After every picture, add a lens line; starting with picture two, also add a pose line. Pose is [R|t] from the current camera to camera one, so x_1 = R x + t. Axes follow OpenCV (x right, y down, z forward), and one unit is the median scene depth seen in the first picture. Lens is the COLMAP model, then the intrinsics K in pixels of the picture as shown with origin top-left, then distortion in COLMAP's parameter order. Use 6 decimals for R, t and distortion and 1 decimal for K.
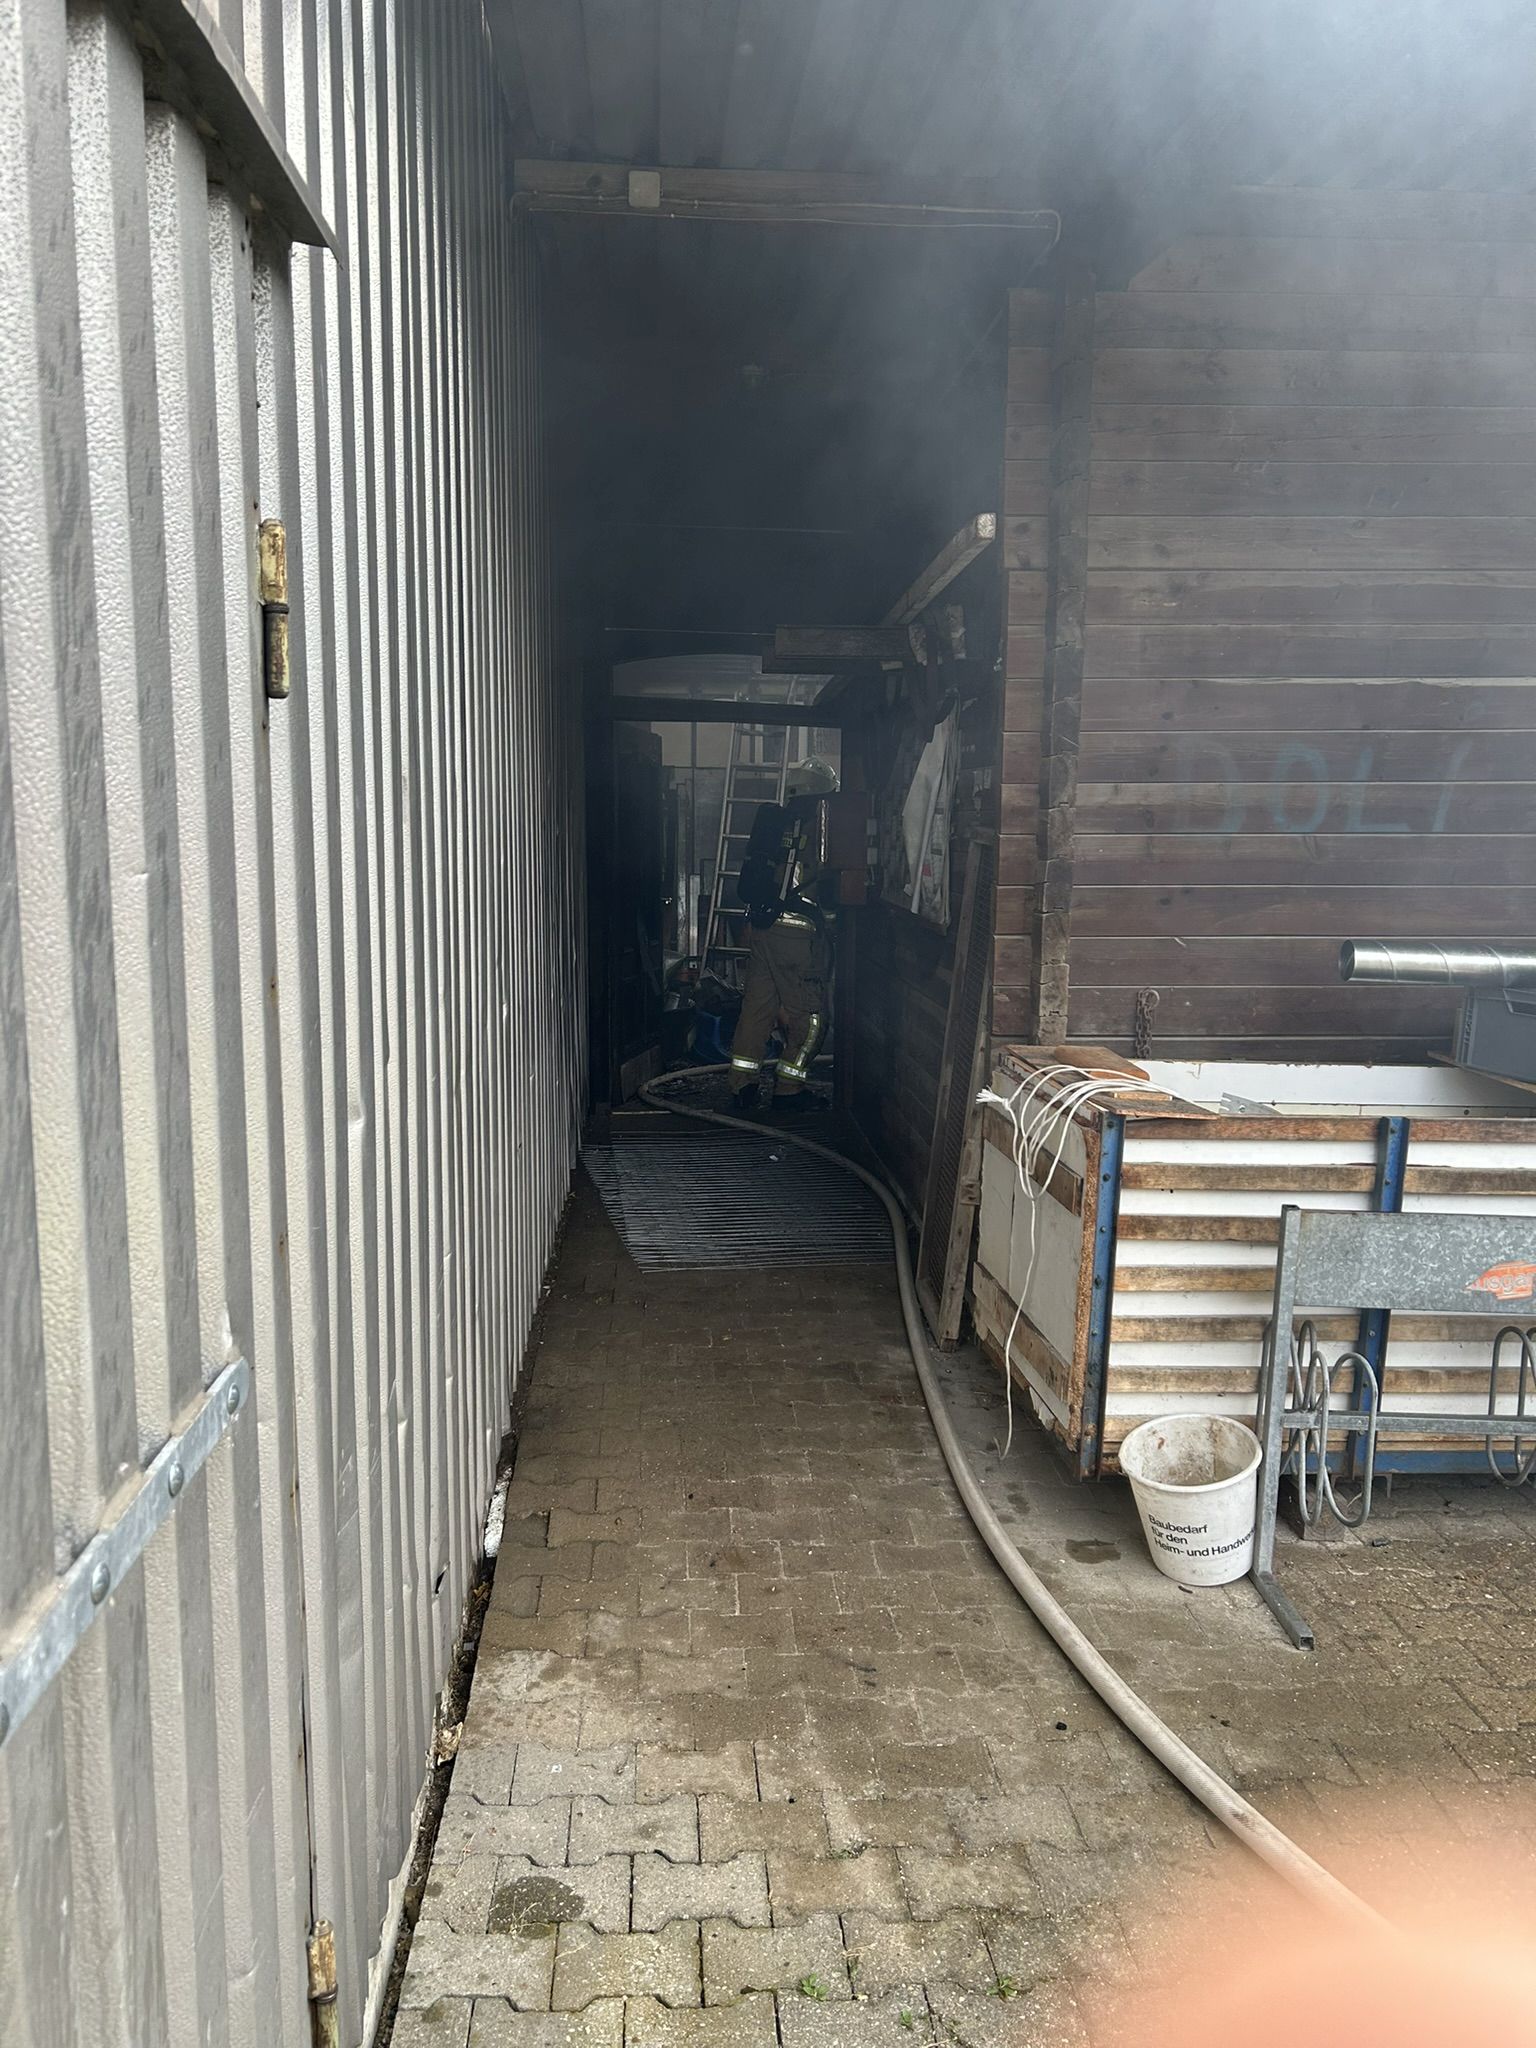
lens RADIAL K [[1540.0, 0, 768.0], [0, 1540.0, 1024.0], [0, 0, 1]] dist [0.051405, -0.034395]
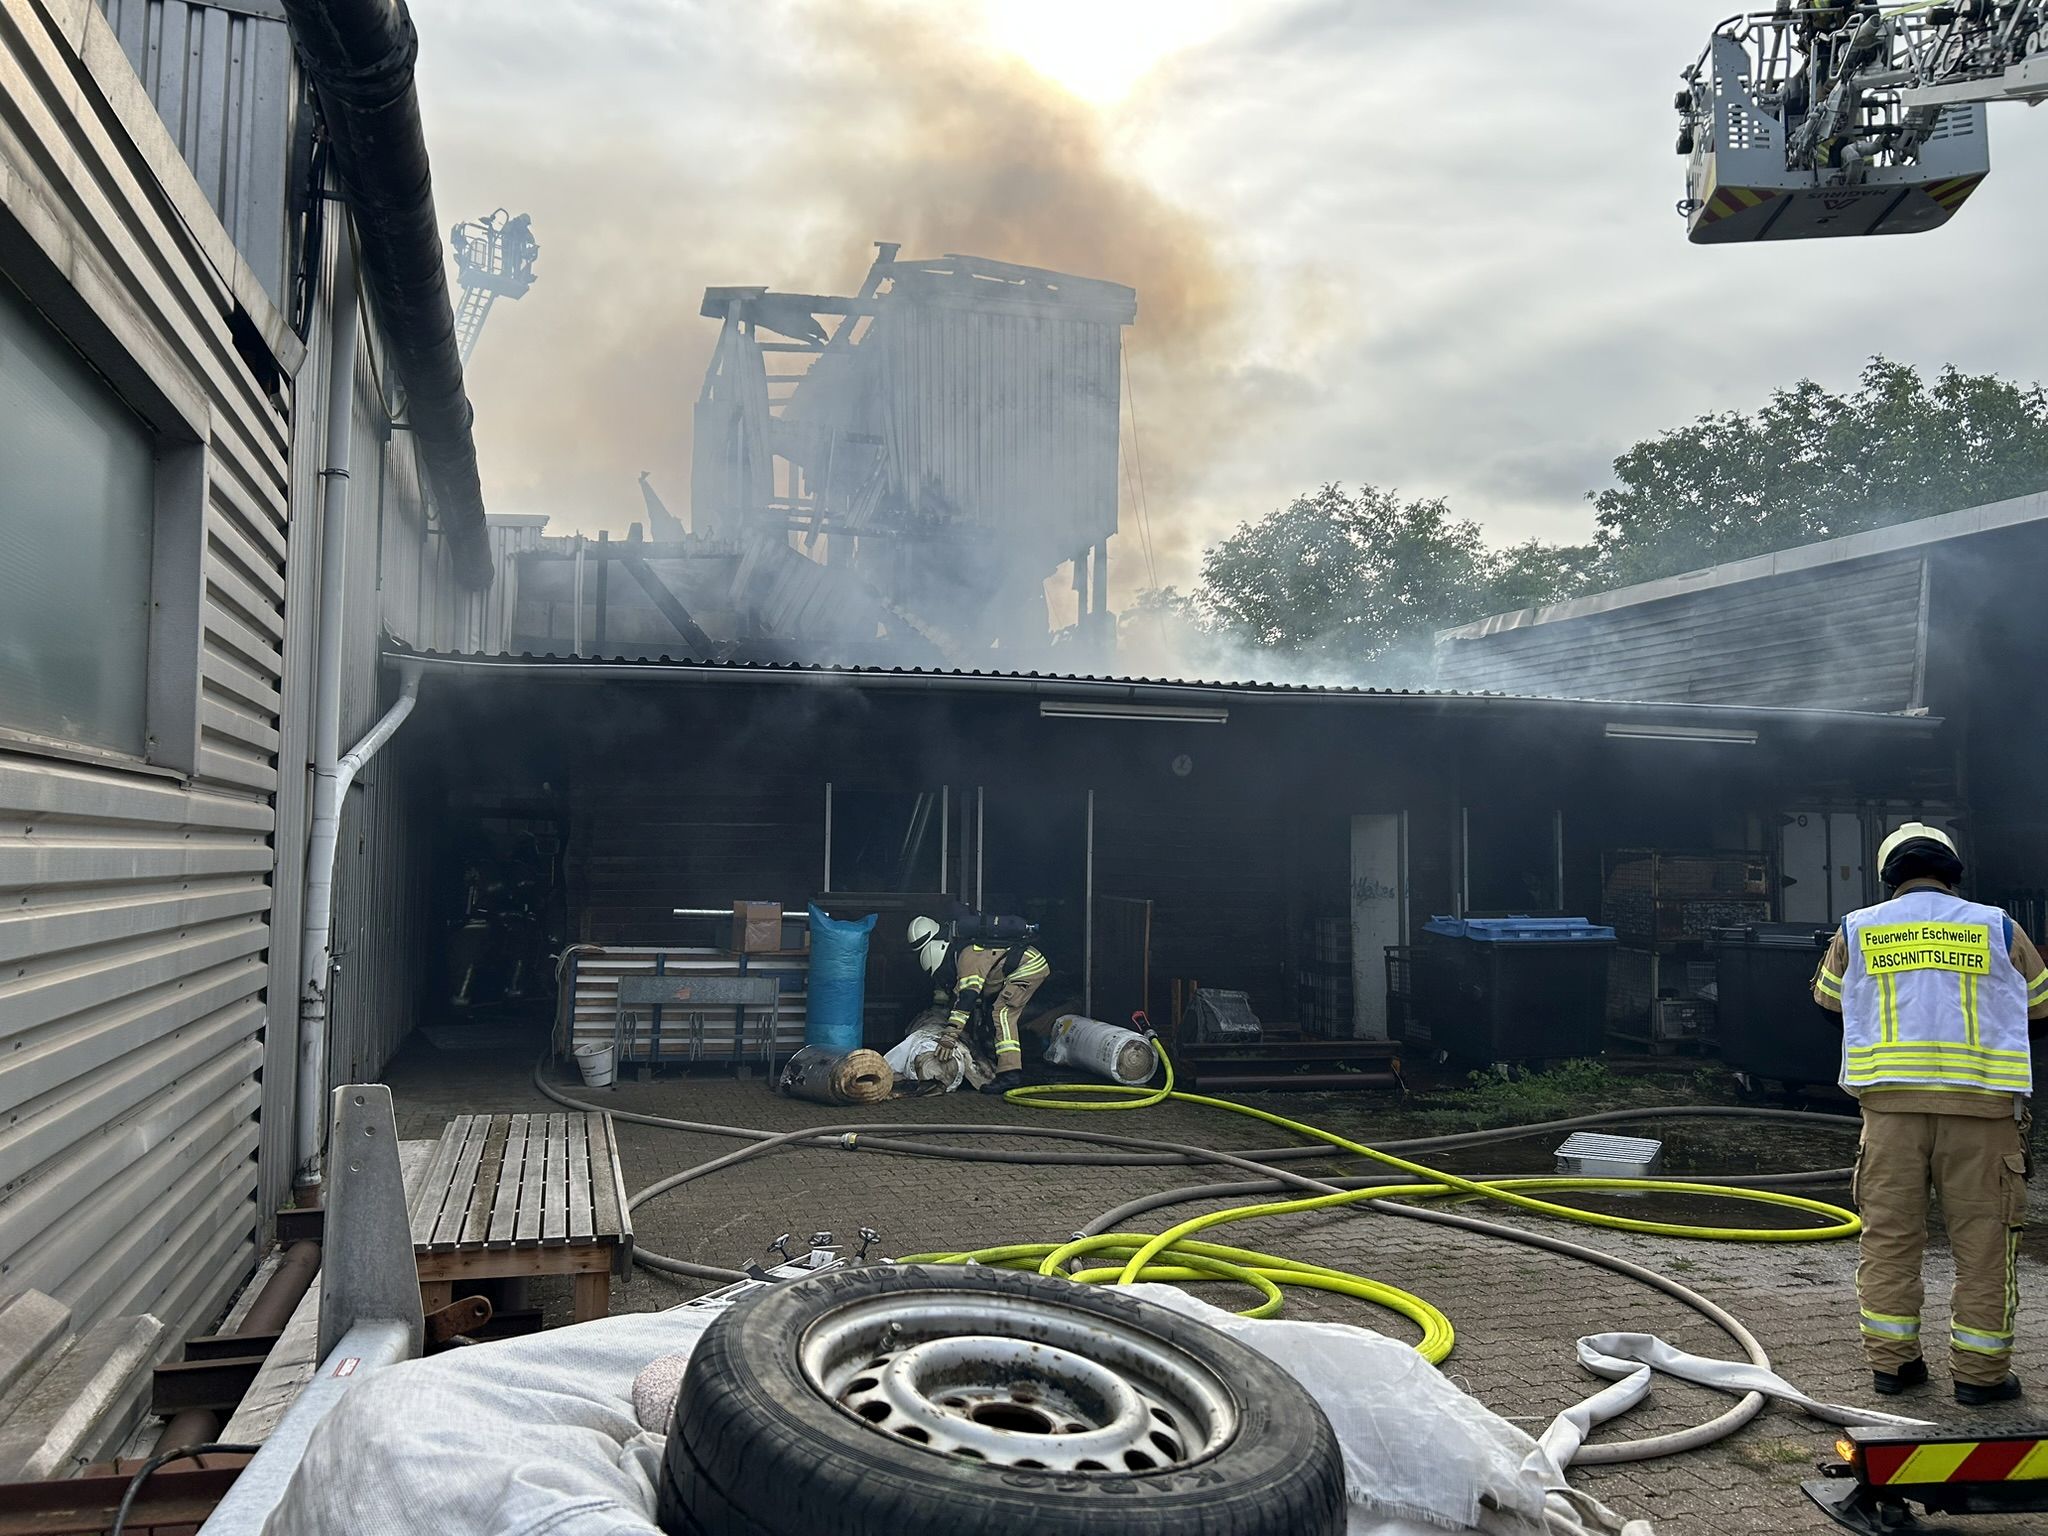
lens RADIAL K [[1535.5, 0, 1044.0], [0, 1535.5, 757.3], [0, 0, 1]] dist [0.060275, -0.045526]
pose [[0.971969, 0.018406, 0.234388, 0.345670], [0.028876, 0.980038, -0.196703, 0.277298], [-0.233329, 0.197957, 0.952035, -2.152367]]
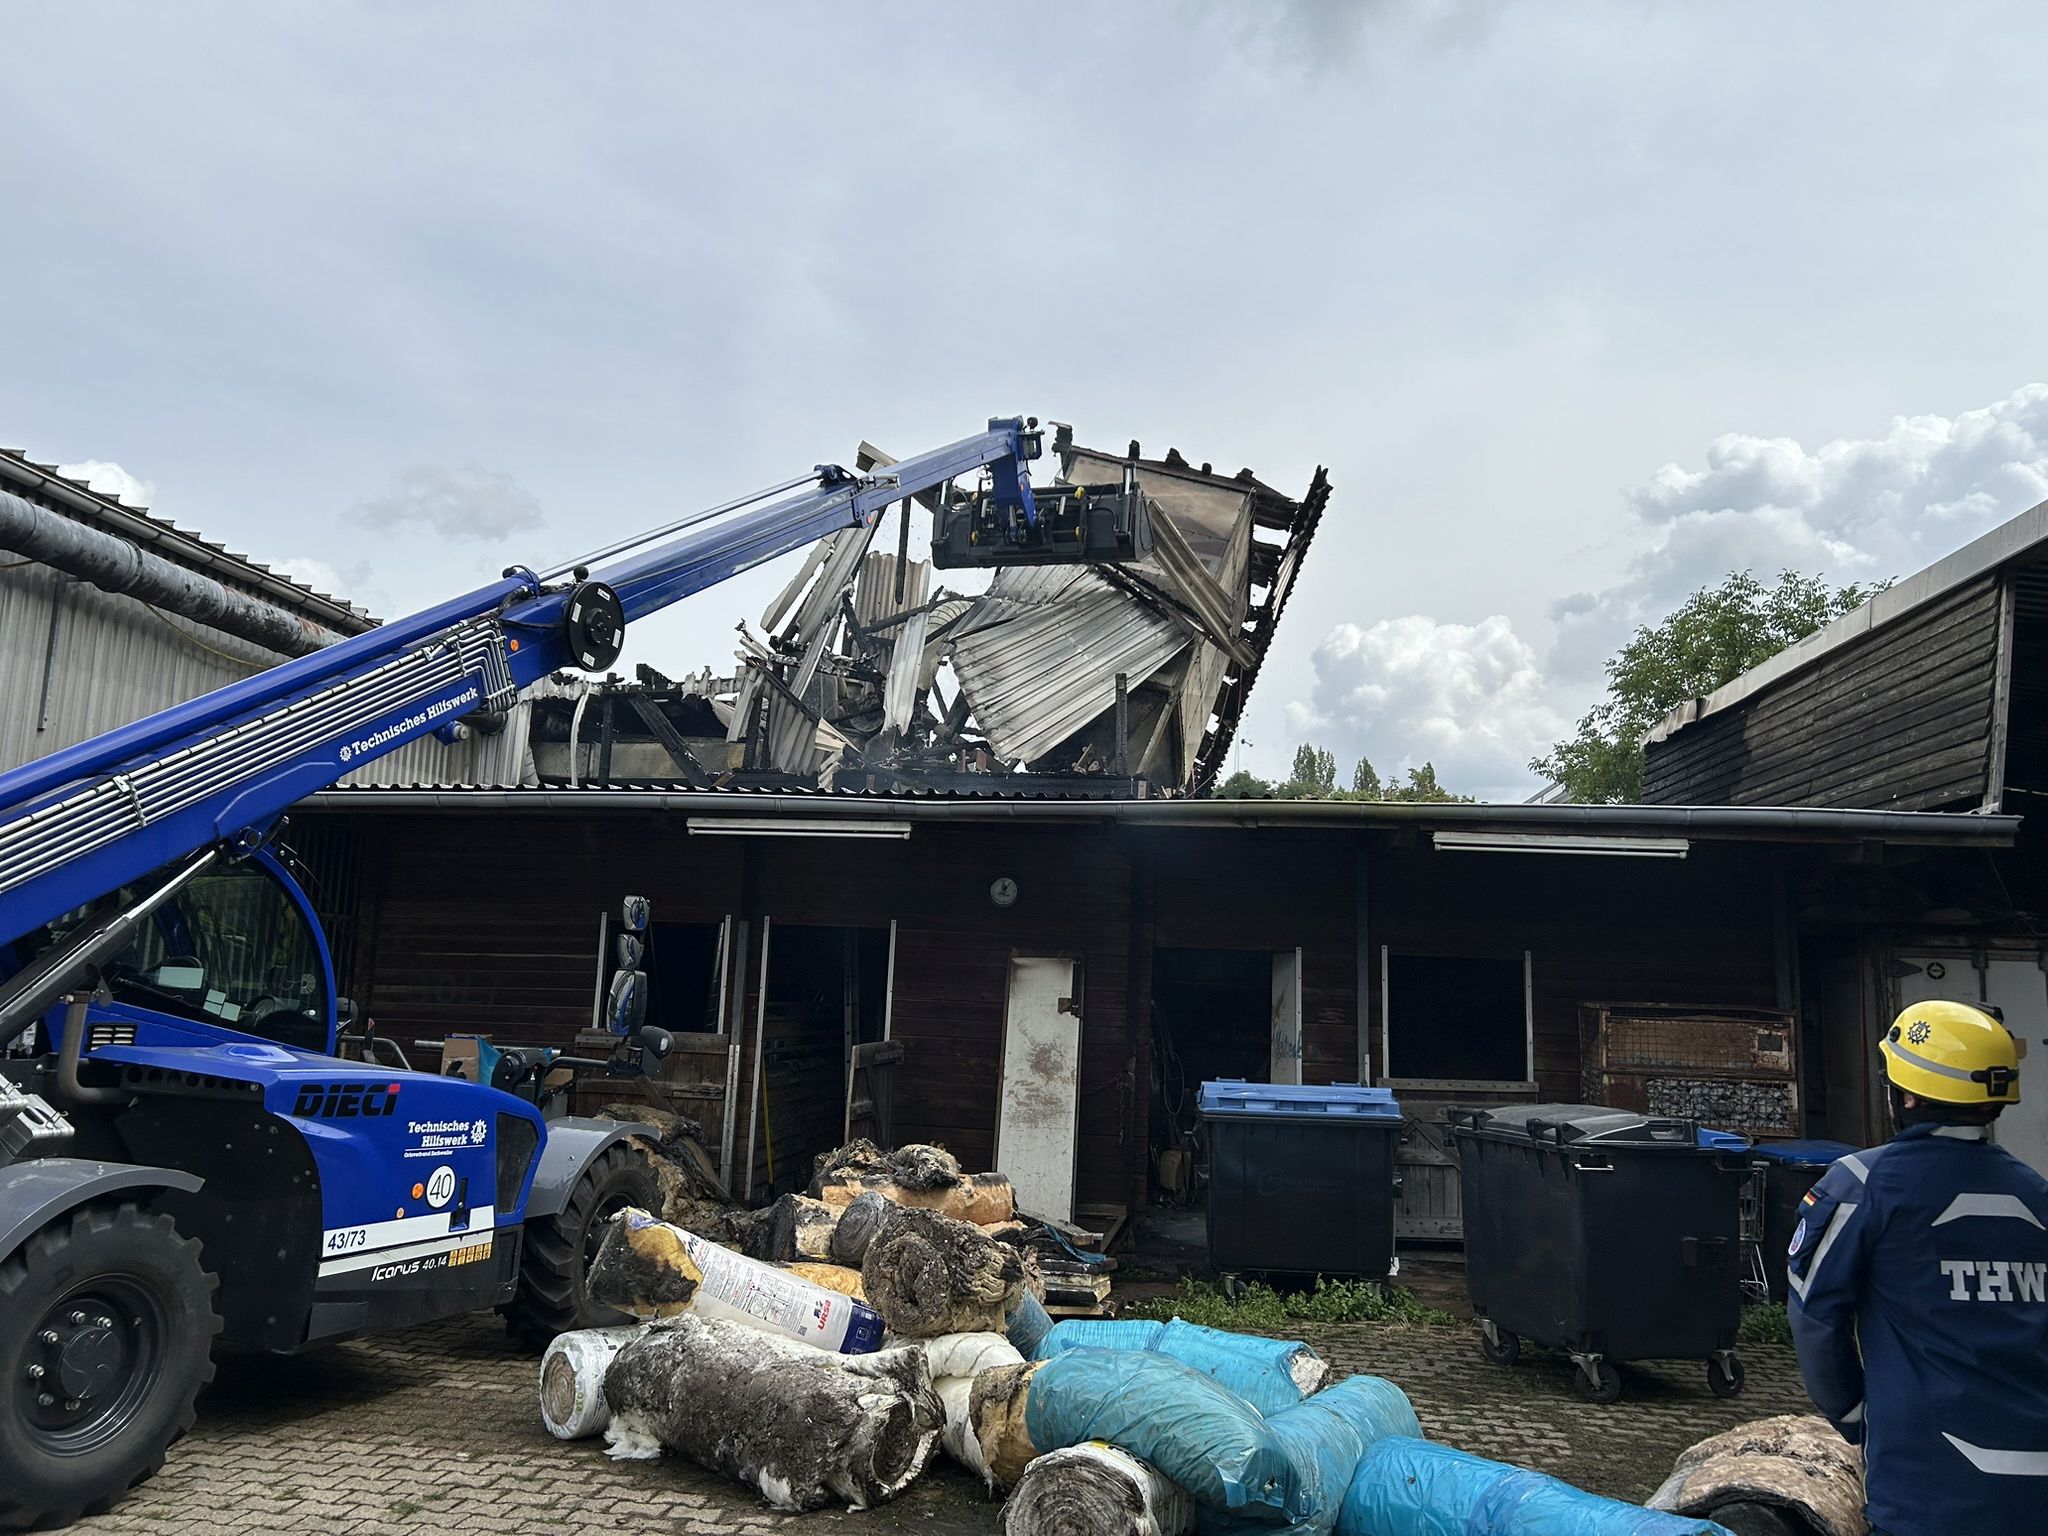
lens RADIAL K [[1535.5, 0, 1044.0], [0, 1535.5, 757.3], [0, 0, 1]] dist [0.060275, -0.045526]
pose [[0.983489, -0.001705, -0.180957, 2.085197], [-0.051053, 0.956725, -0.286481, 0.229768], [0.173615, 0.290990, 0.940842, -1.824663]]
